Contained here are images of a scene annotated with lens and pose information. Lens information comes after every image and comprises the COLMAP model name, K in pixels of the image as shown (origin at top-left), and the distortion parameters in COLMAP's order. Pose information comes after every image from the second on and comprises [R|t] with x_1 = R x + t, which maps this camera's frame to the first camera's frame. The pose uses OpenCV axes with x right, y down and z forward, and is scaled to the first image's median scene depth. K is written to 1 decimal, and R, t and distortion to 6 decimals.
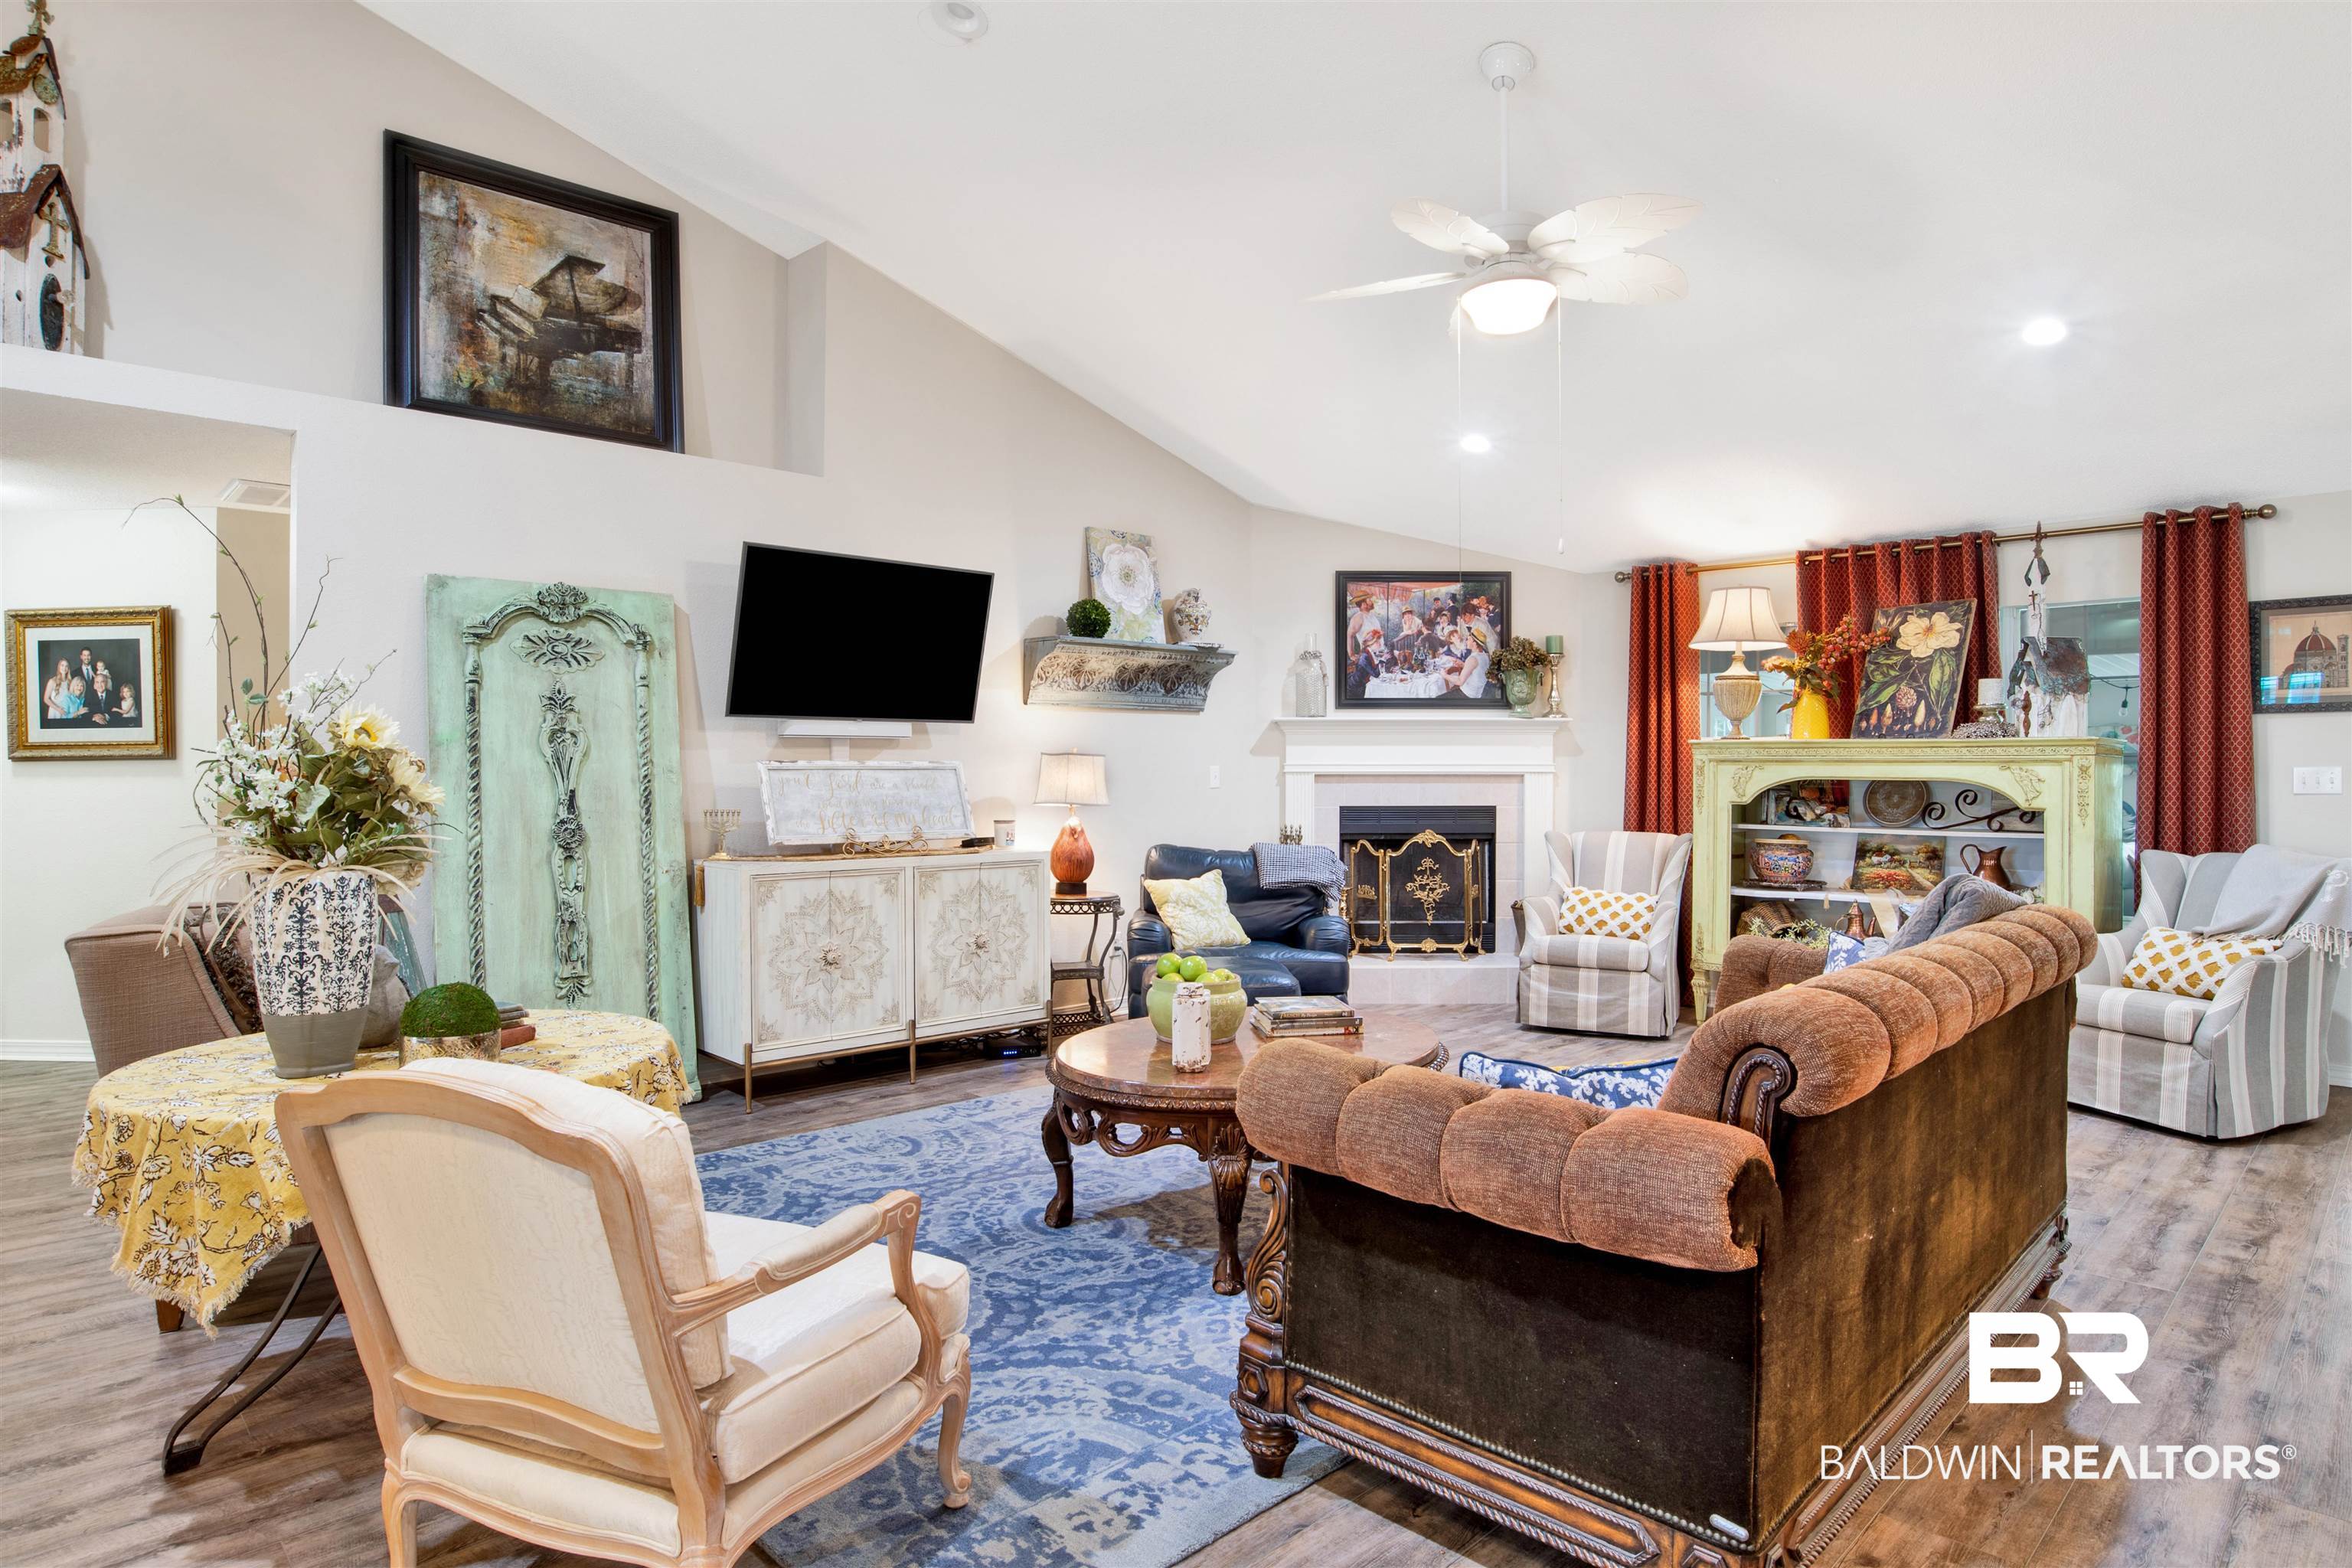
lens RADIAL K [[1315.6, 0, 1182.5], [0, 1315.6, 774.3], [0, 0, 1]] dist [-0.066652, 0.023215]
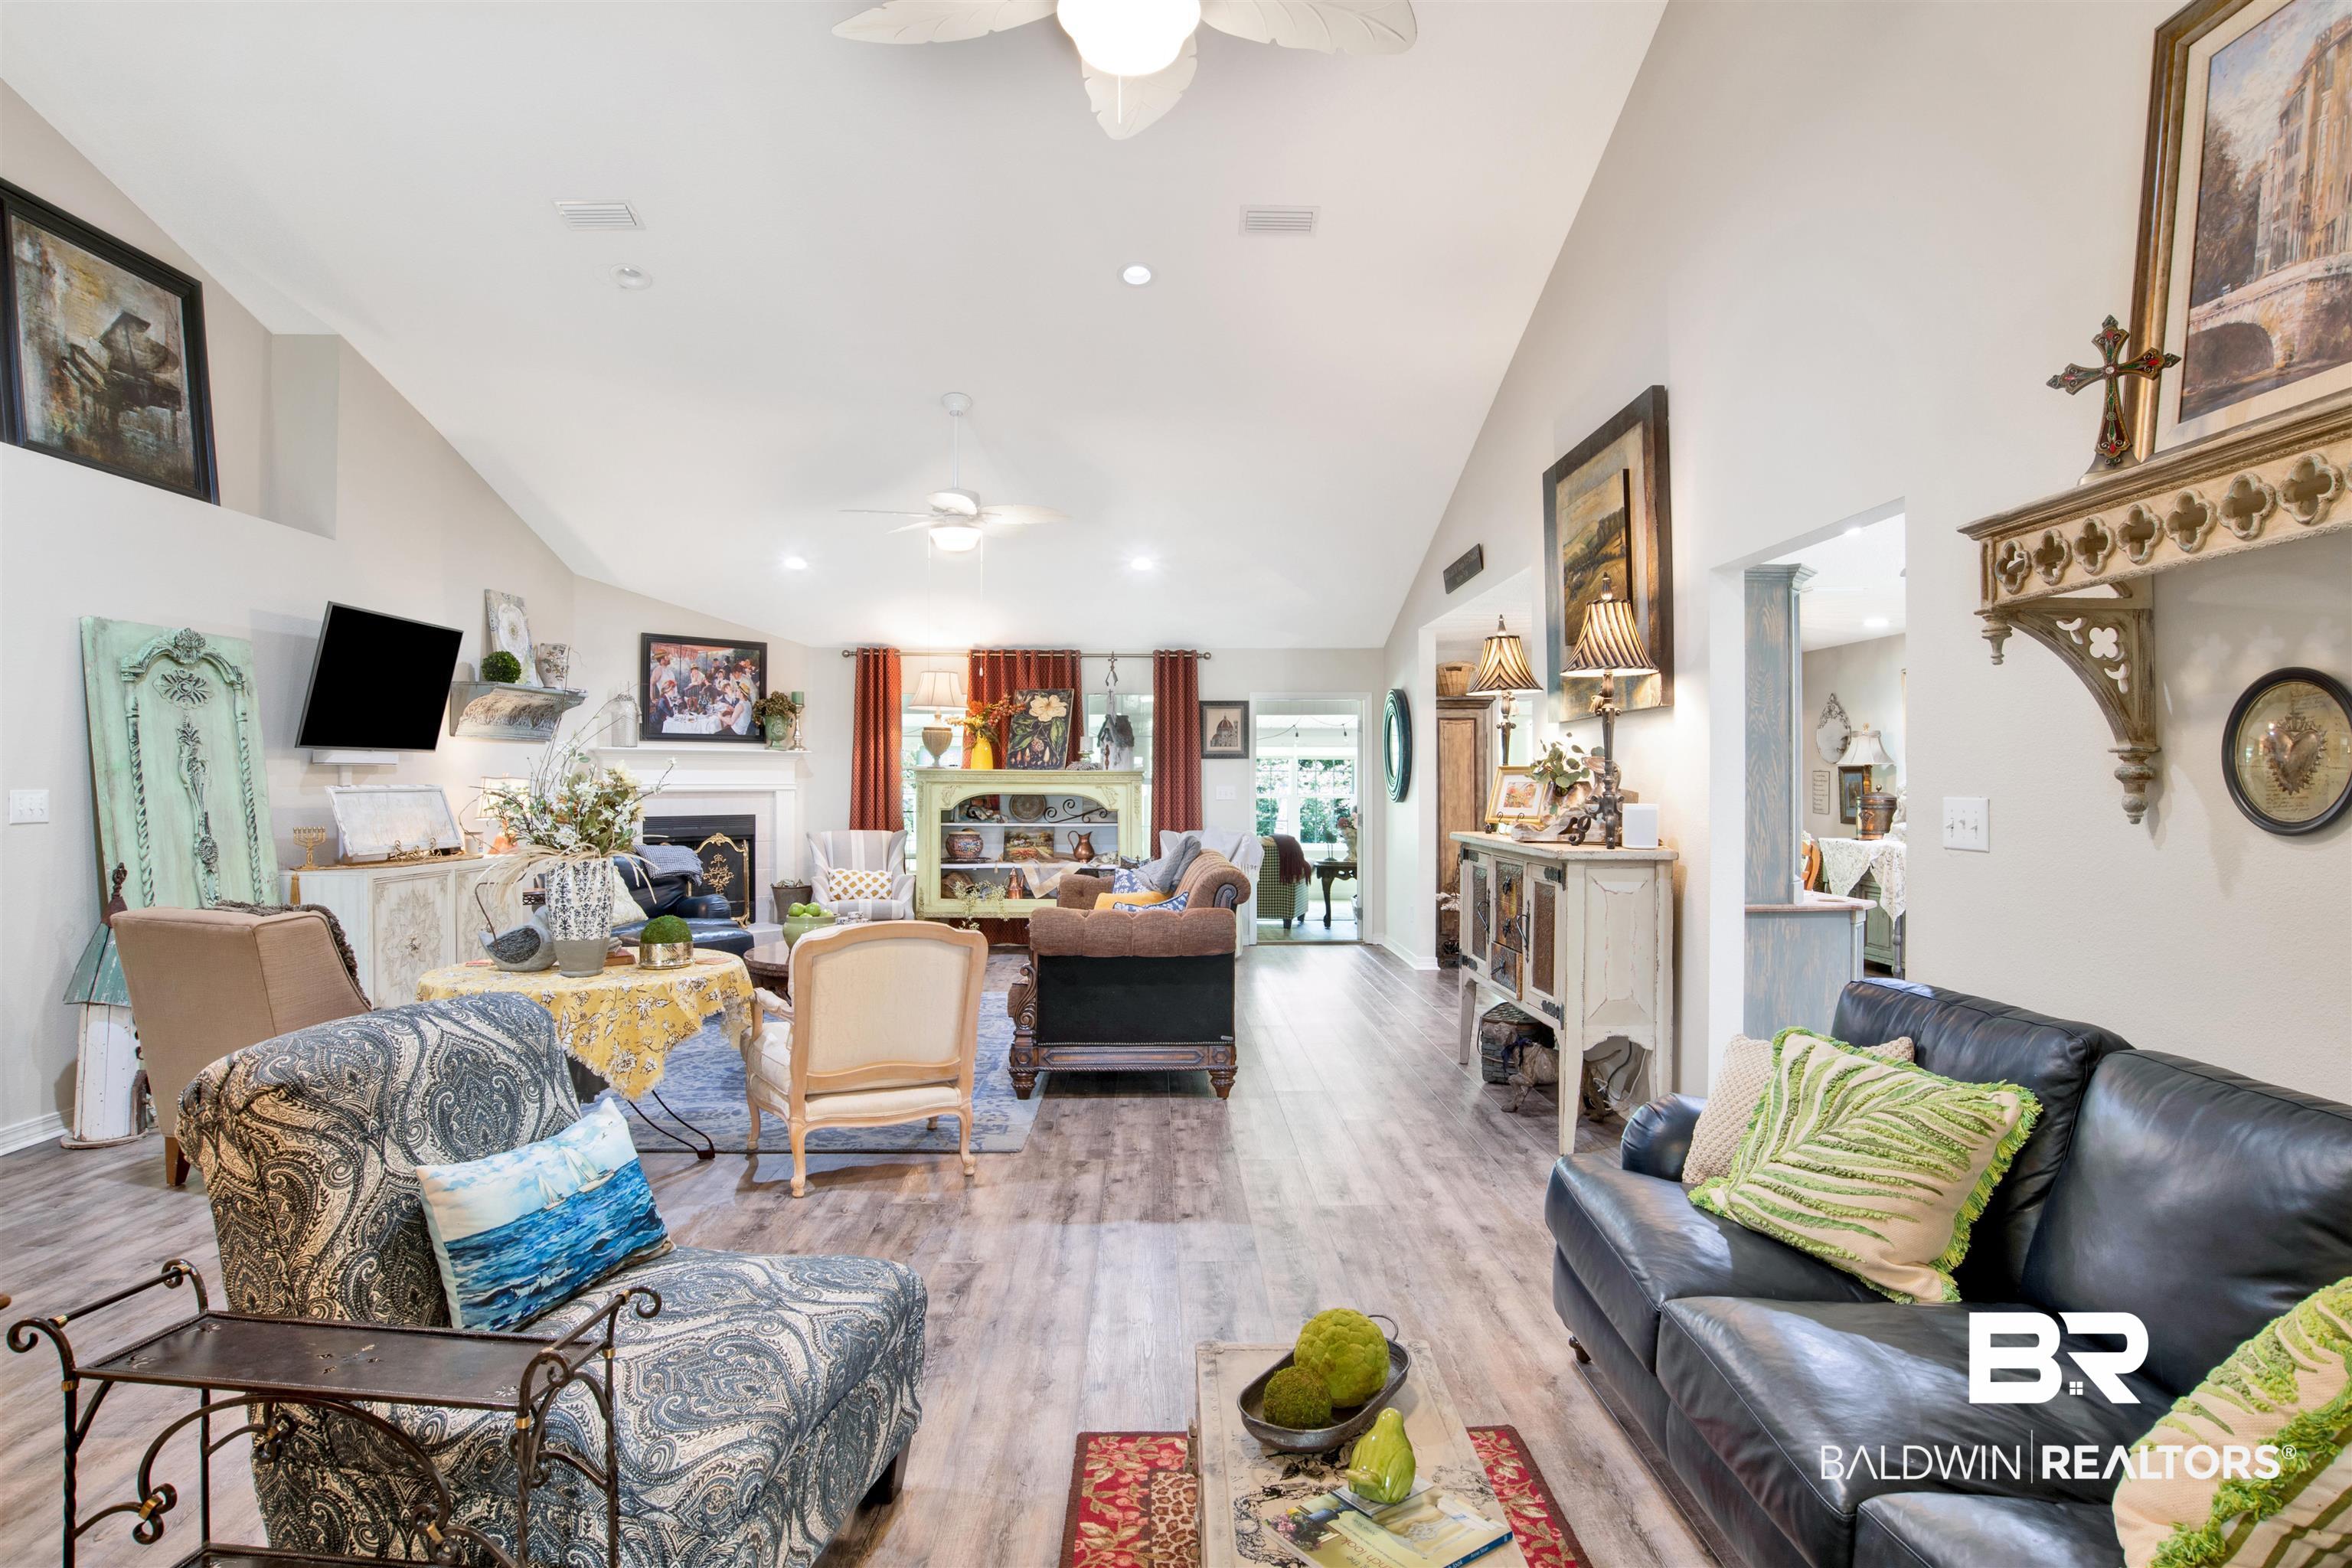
lens RADIAL K [[1315.6, 0, 1204.5], [0, 1315.6, 776.8], [0, 0, 1]] dist [-0.066652, 0.023215]
pose [[0.673601, 0.001923, 0.739092, -0.615047], [0.002806, 0.999983, -0.005159, -0.009377], [-0.739090, 0.005549, 0.673584, -0.347701]]
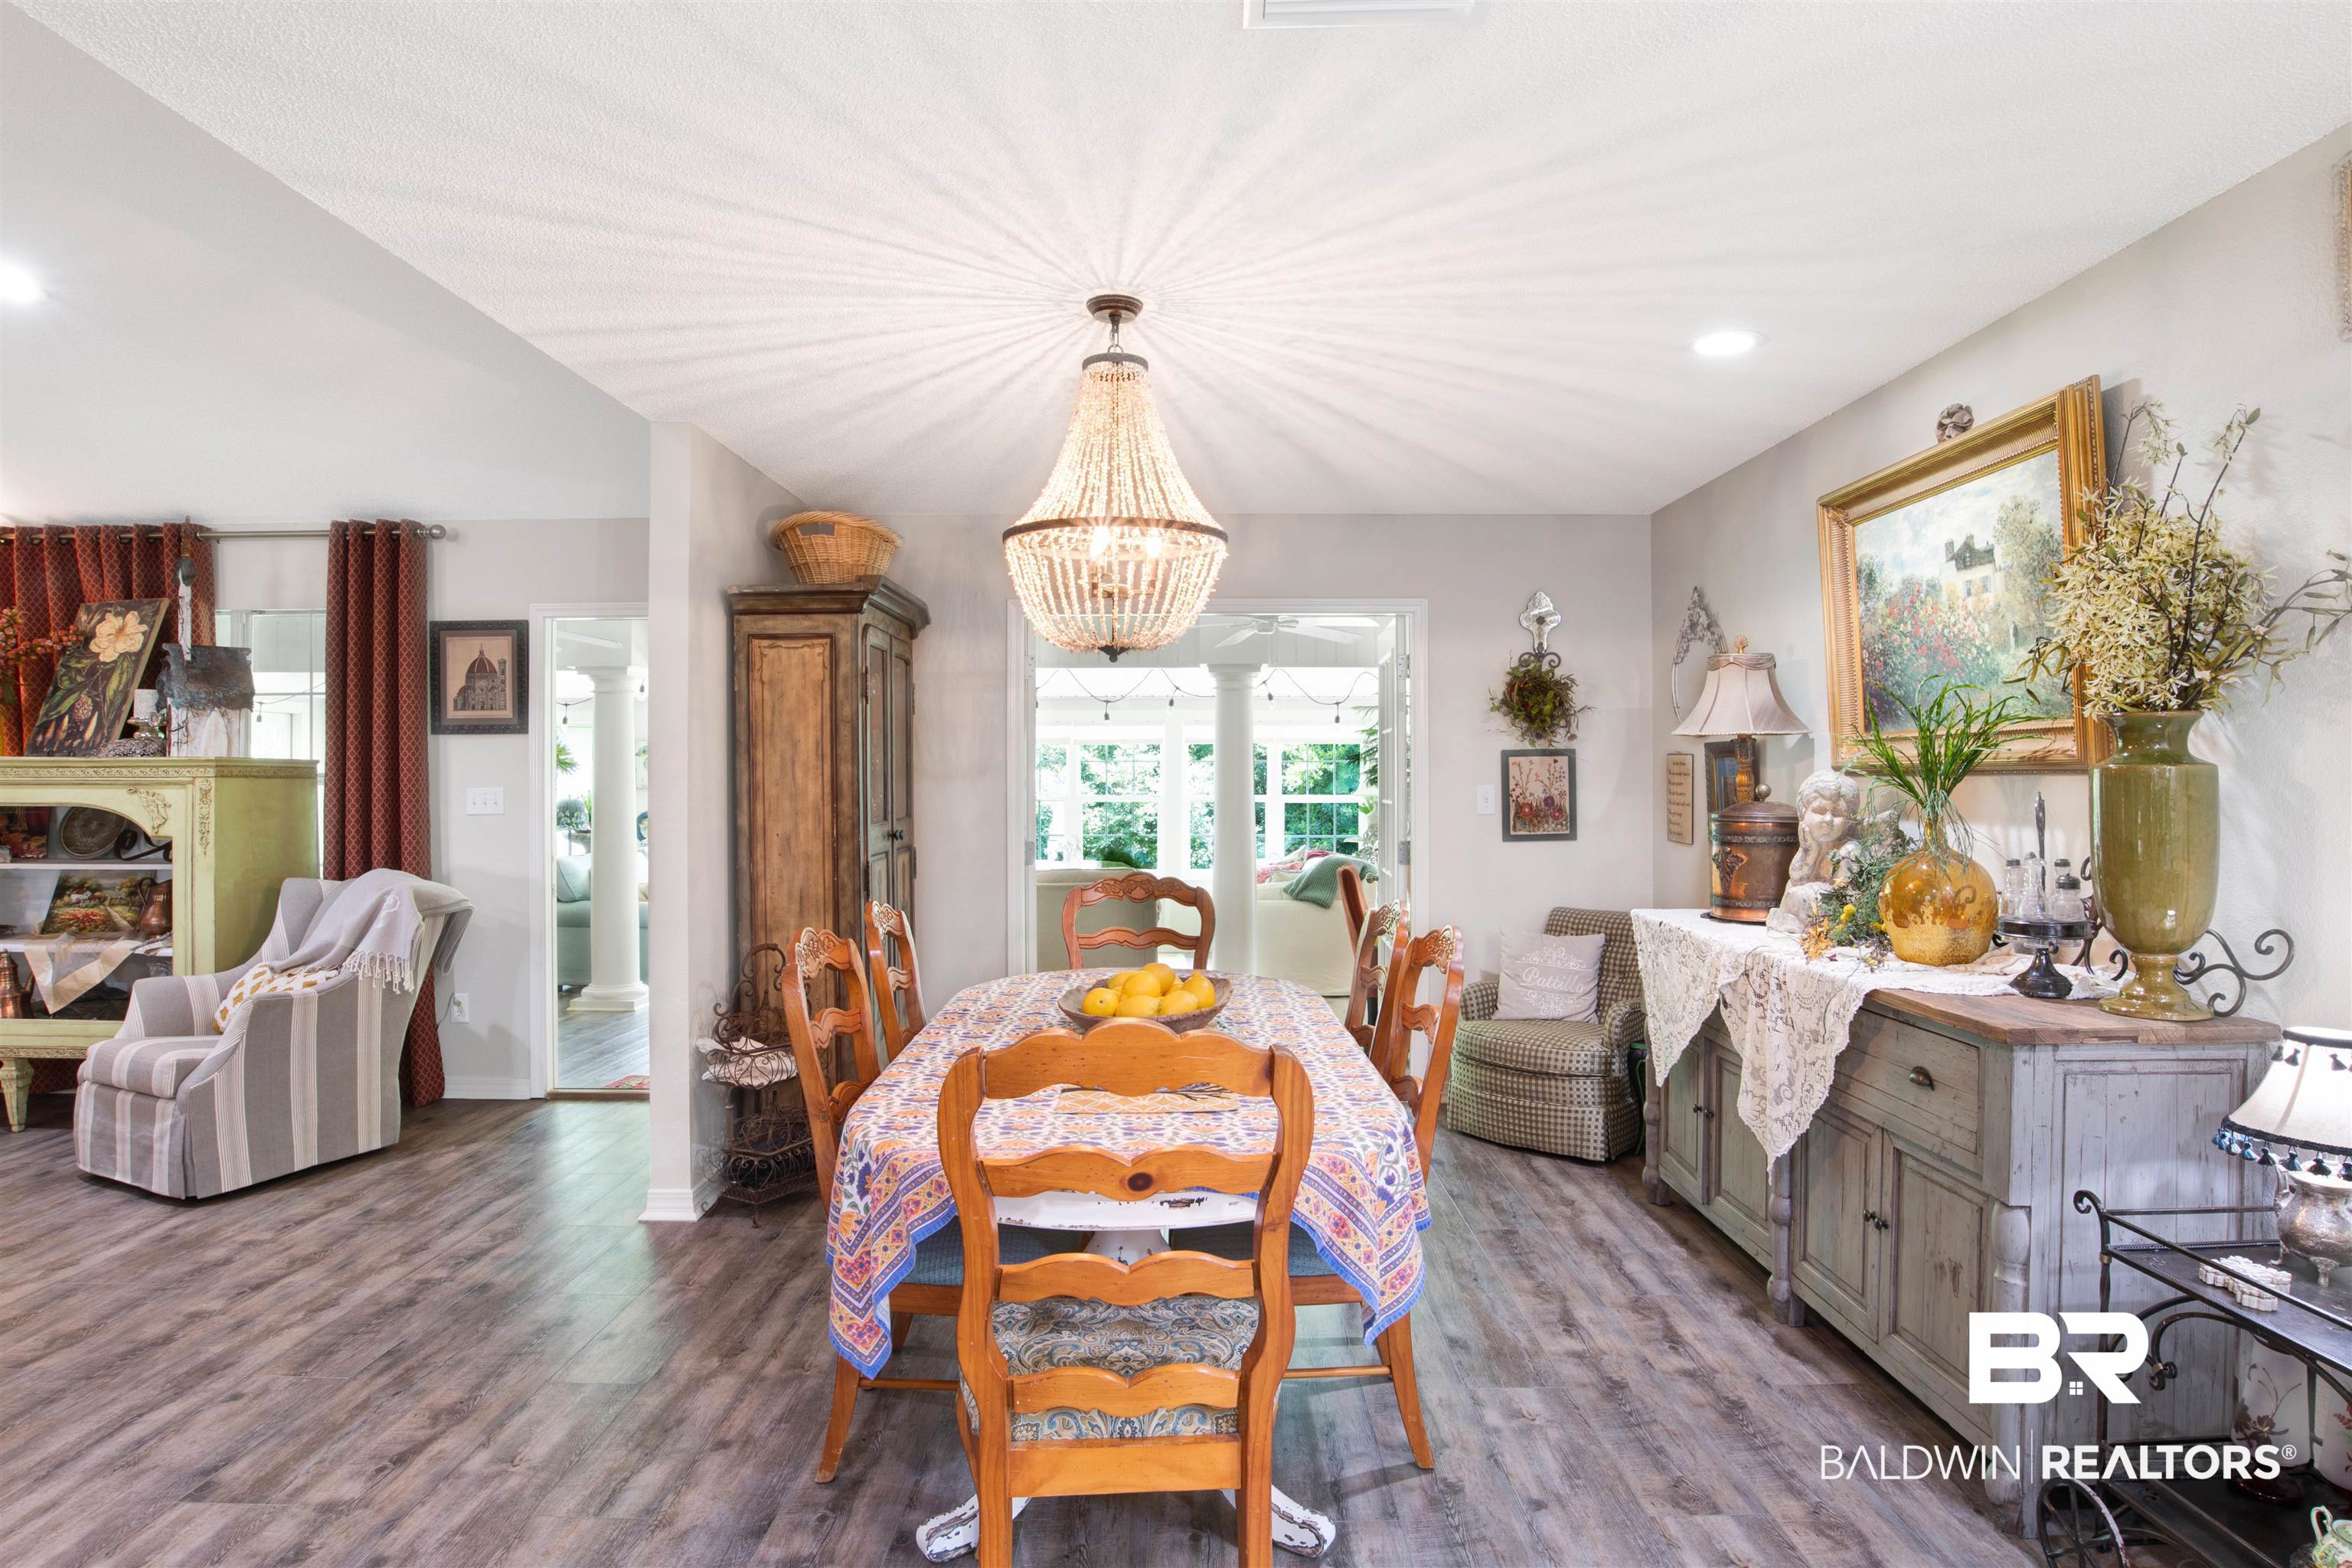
lens RADIAL K [[1315.6, 0, 1198.6], [0, 1315.6, 767.6], [0, 0, 1]] dist [-0.066652, 0.023215]
pose [[0.694952, 0.001200, 0.719056, 0.515910], [0.005857, 0.999956, -0.007330, -0.010441], [-0.719033, 0.009306, 0.694914, -0.125738]]
